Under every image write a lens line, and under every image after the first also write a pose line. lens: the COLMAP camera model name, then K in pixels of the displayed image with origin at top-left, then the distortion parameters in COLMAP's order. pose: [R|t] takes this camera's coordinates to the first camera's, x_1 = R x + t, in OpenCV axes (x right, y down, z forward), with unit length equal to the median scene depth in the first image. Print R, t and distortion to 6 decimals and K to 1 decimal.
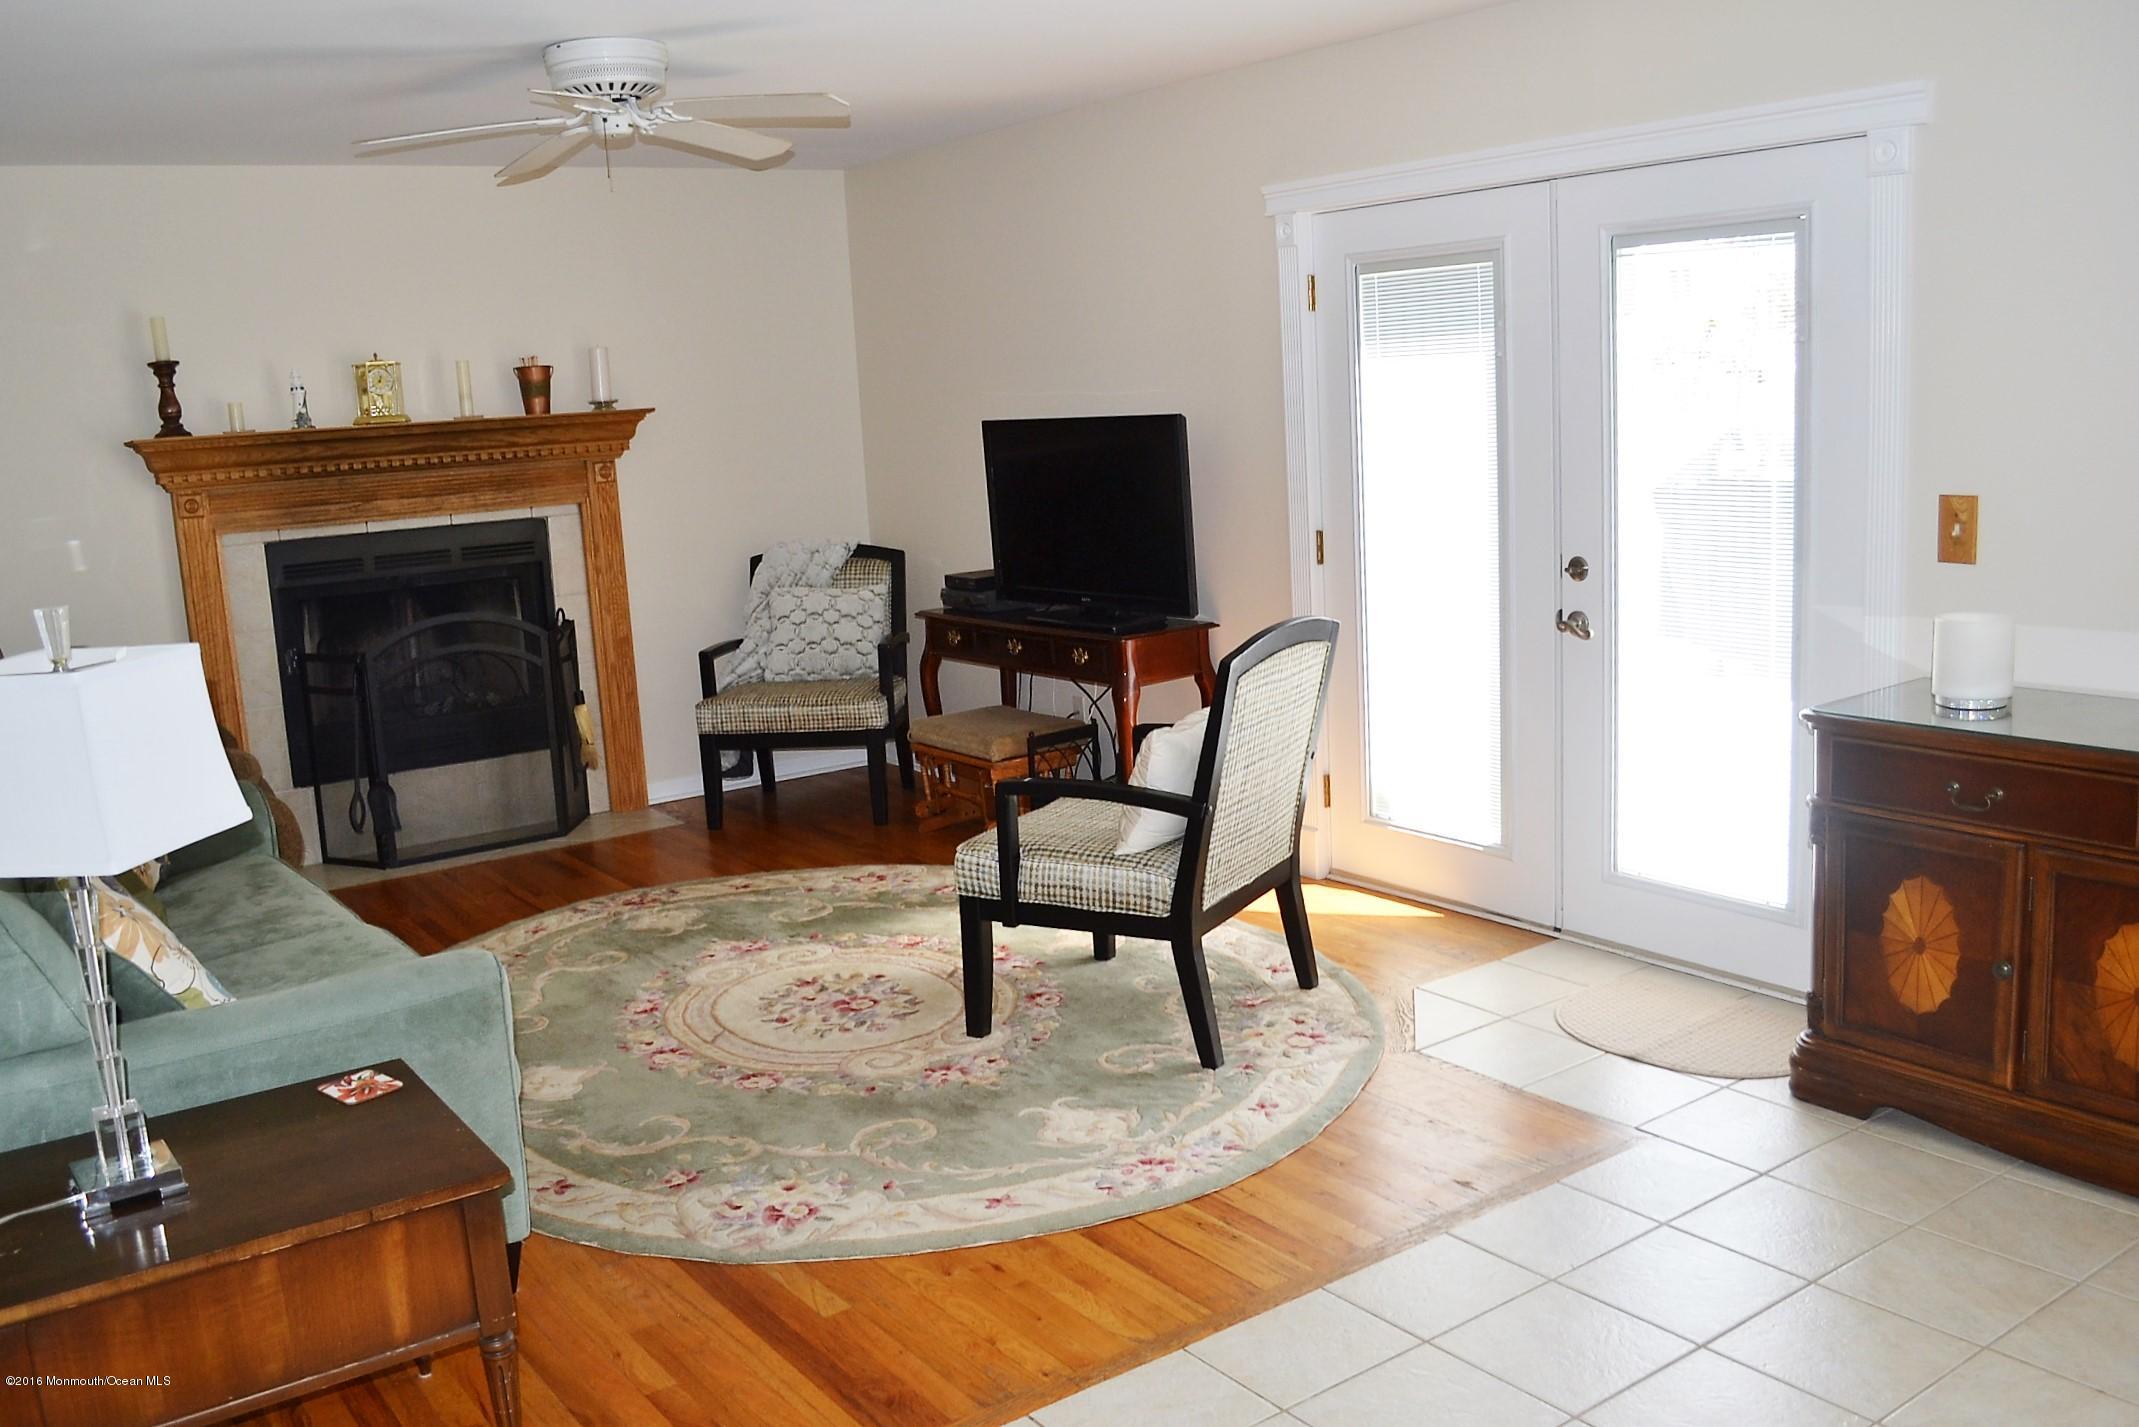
lens RADIAL K [[1834.0, 0, 1066.0], [0, 1834.0, 709.2], [0, 0, 1]] dist [-0.080408, -0.014809]
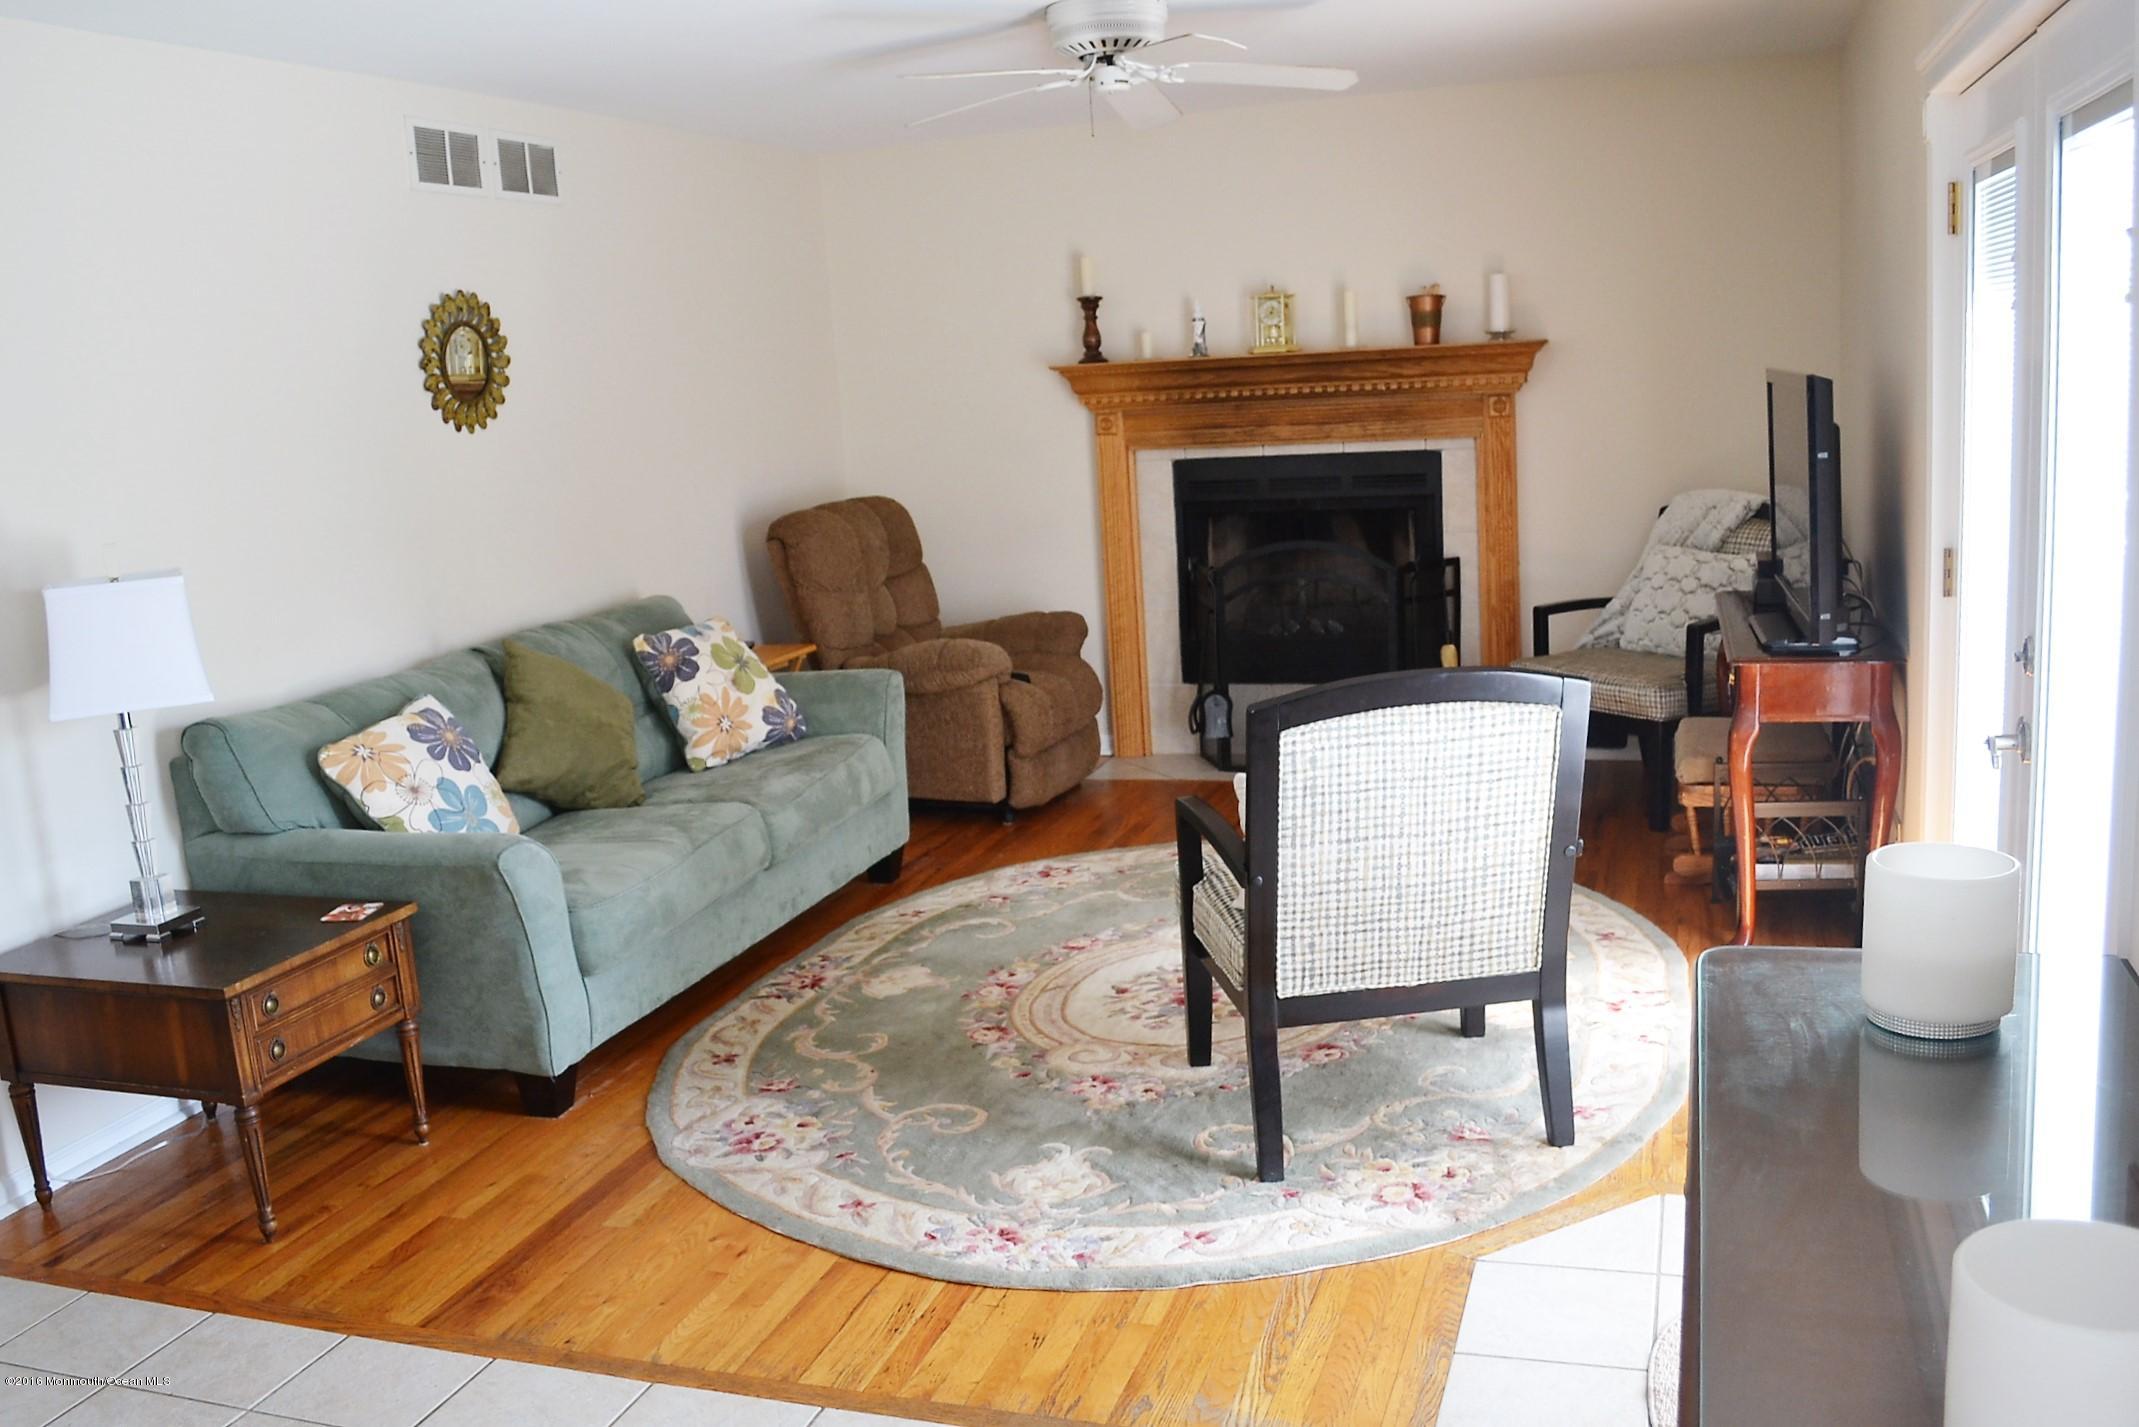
lens RADIAL K [[1834.0, 0, 1067.6], [0, 1834.0, 721.4], [0, 0, 1]] dist [-0.080408, -0.014809]
pose [[0.591730, 0.171198, -0.787748, 0.436310], [-0.110768, 0.985188, 0.130901, -0.075478], [0.798490, 0.009799, 0.601928, 0.278819]]
